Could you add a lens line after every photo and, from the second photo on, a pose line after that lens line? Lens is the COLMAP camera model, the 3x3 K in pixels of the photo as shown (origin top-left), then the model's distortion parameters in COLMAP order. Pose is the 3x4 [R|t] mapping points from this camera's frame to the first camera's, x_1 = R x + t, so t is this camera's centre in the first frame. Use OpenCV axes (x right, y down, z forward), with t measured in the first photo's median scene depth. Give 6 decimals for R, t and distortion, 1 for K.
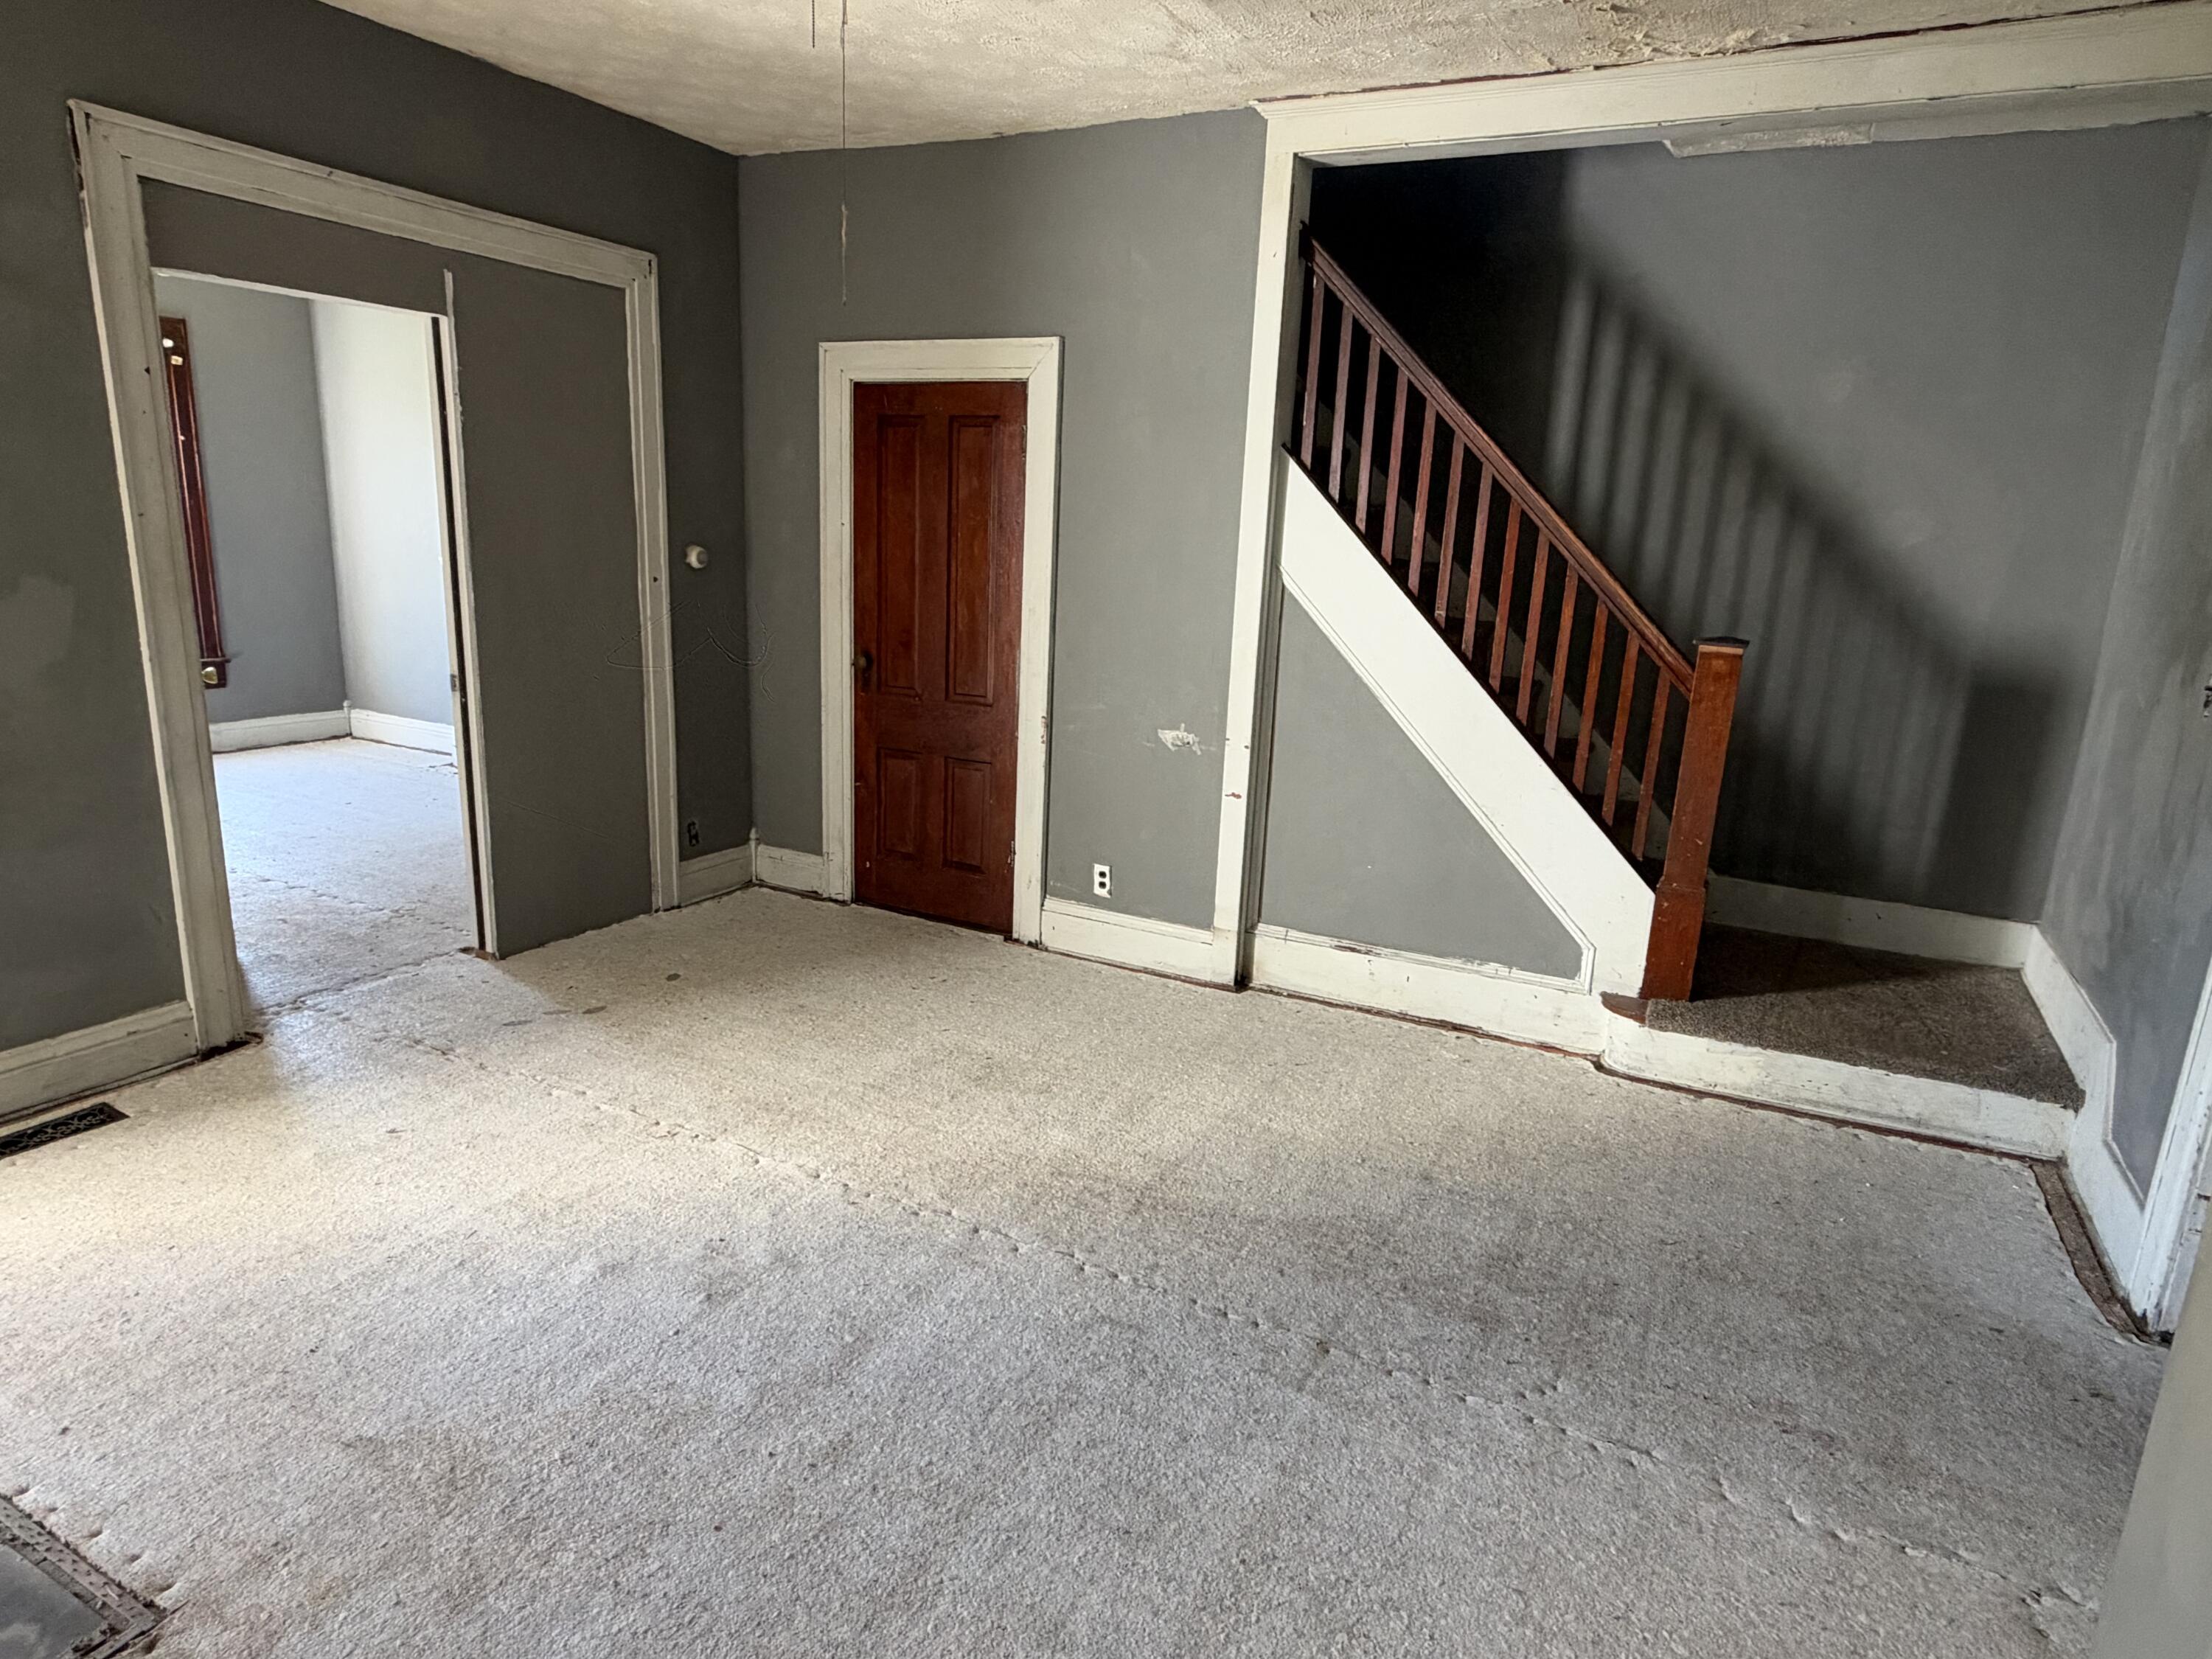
lens RADIAL K [[1271.4, 0, 1106.0], [0, 1271.4, 829.5], [0, 0, 1]] dist [-0.002161, -0.000677]
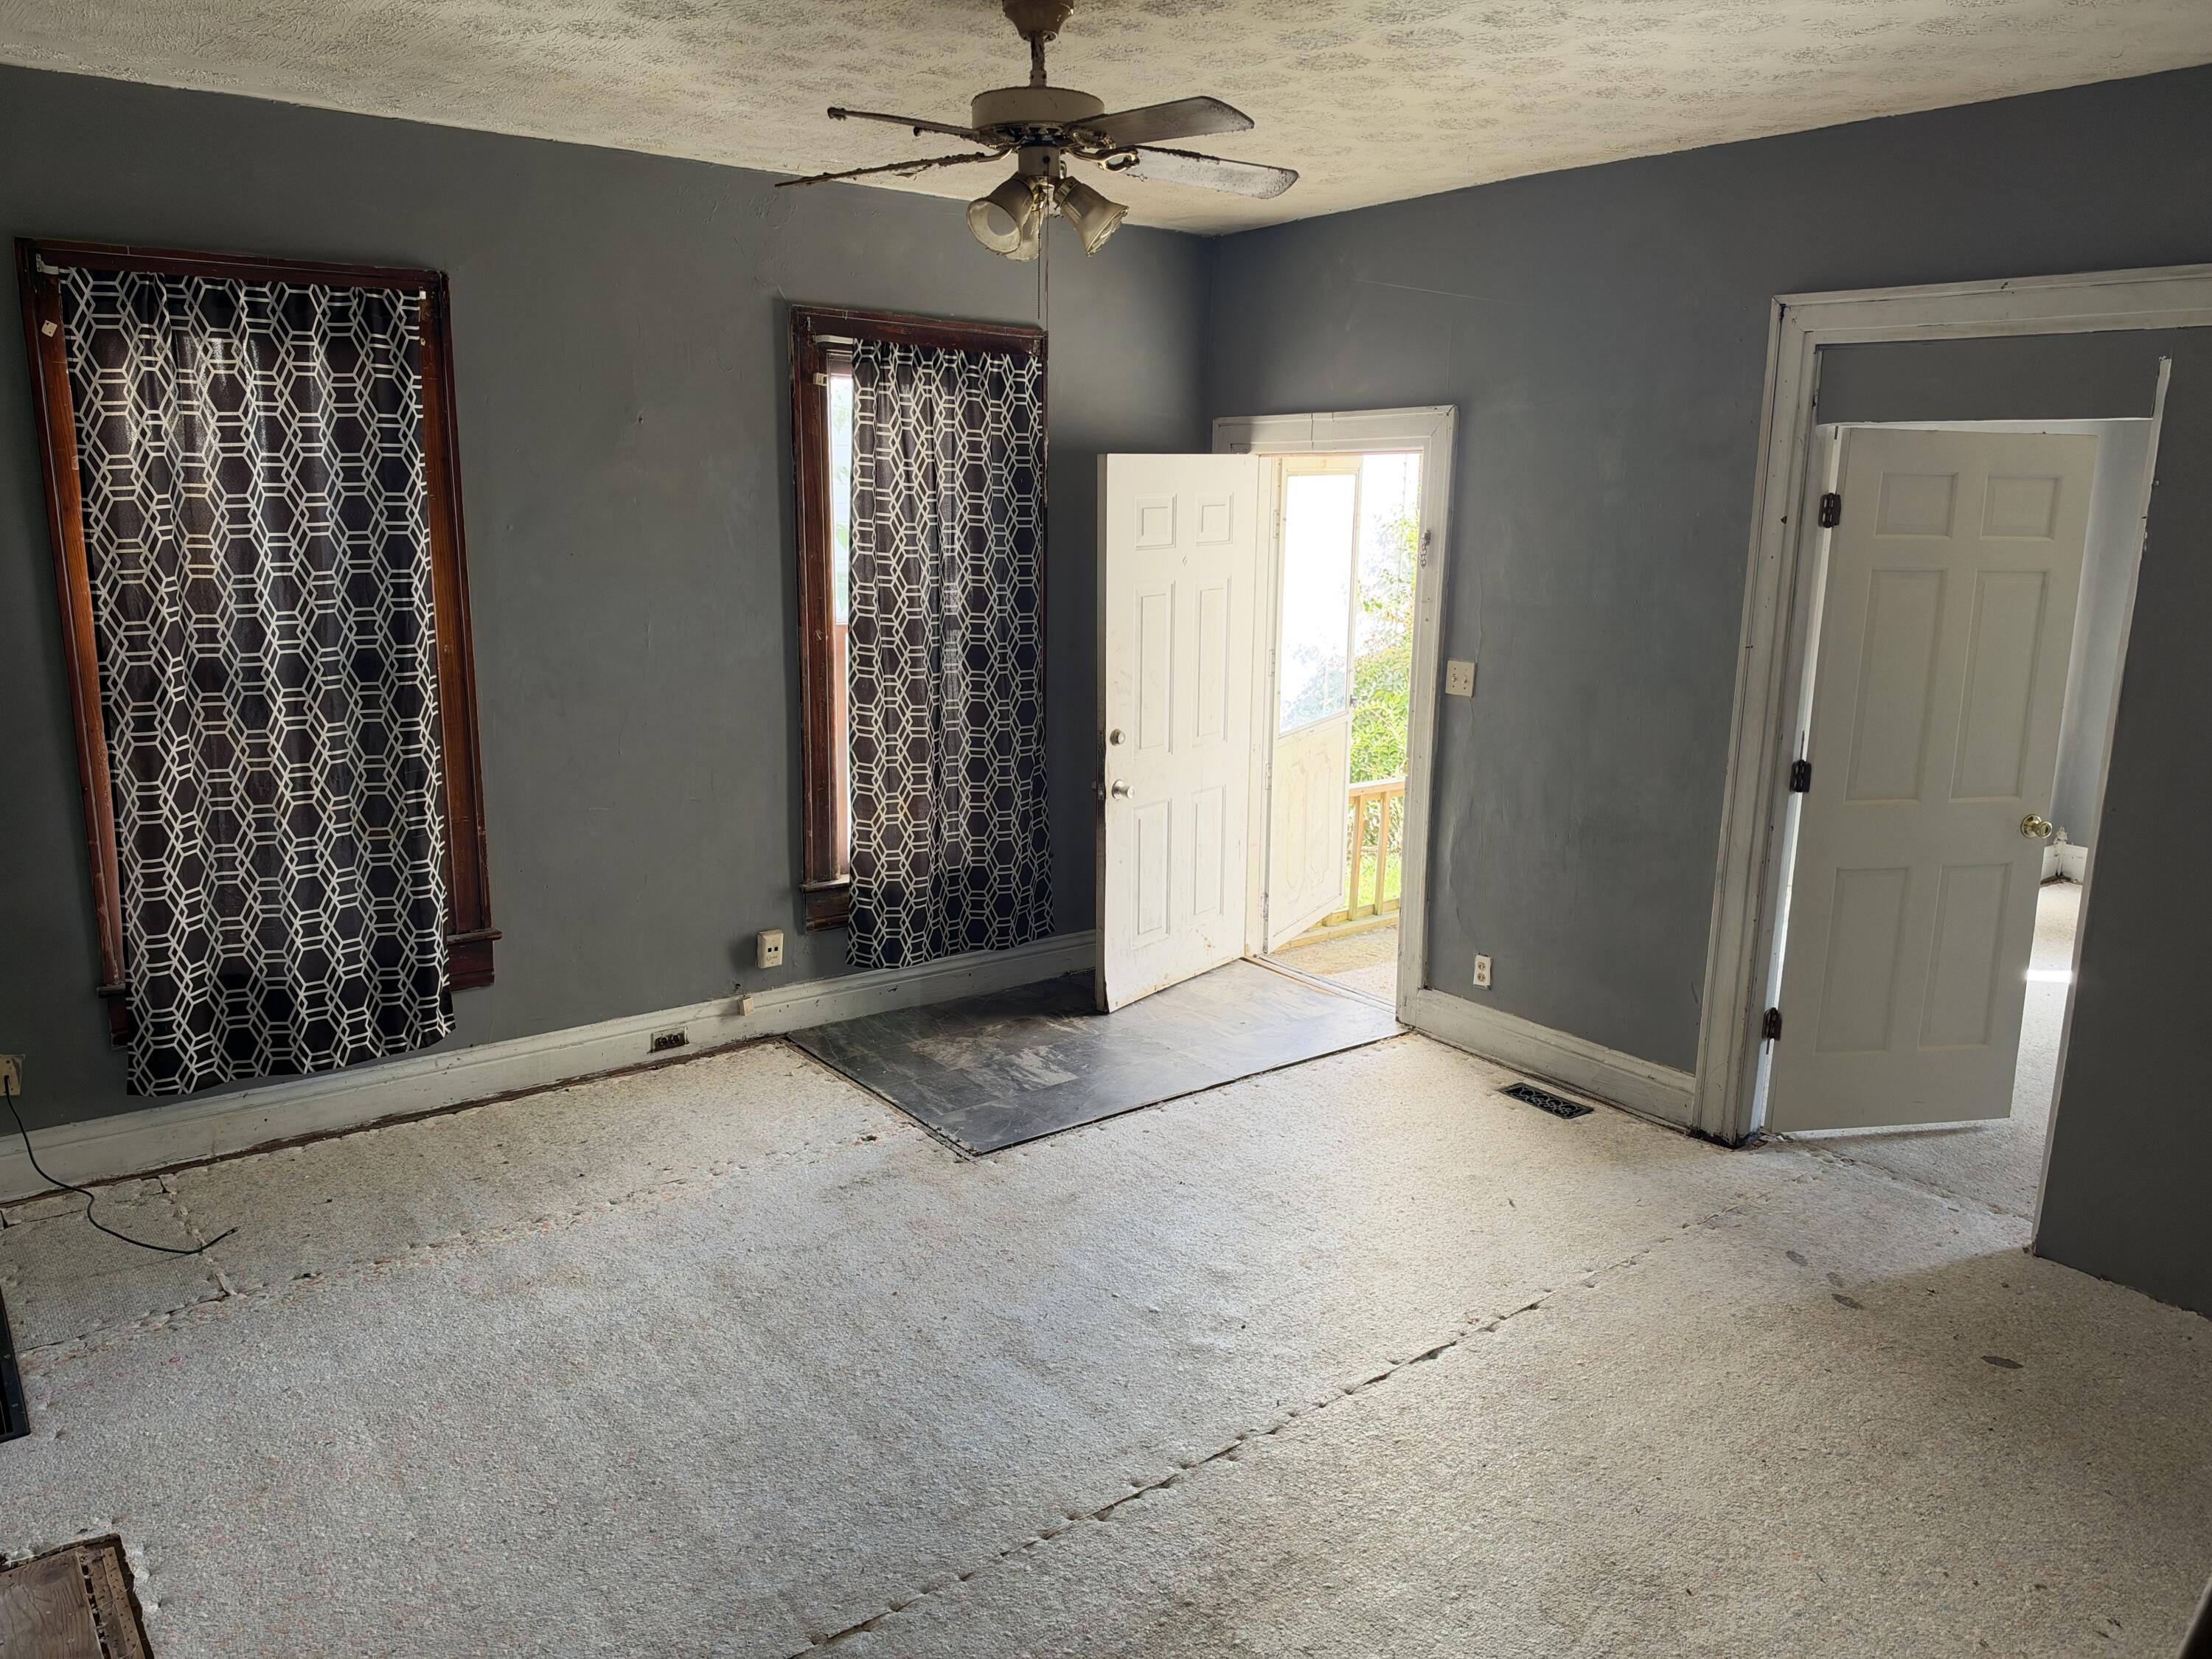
lens RADIAL K [[1581.1, 0, 1106.0], [0, 1581.1, 829.5], [0, 0, 1]] dist [0.005481, -0.053708]
pose [[-0.432429, 0.141222, -0.890540, 0.748387], [-0.244860, 0.932150, 0.266719, -0.334591], [0.867784, 0.333395, -0.368509, 1.089542]]
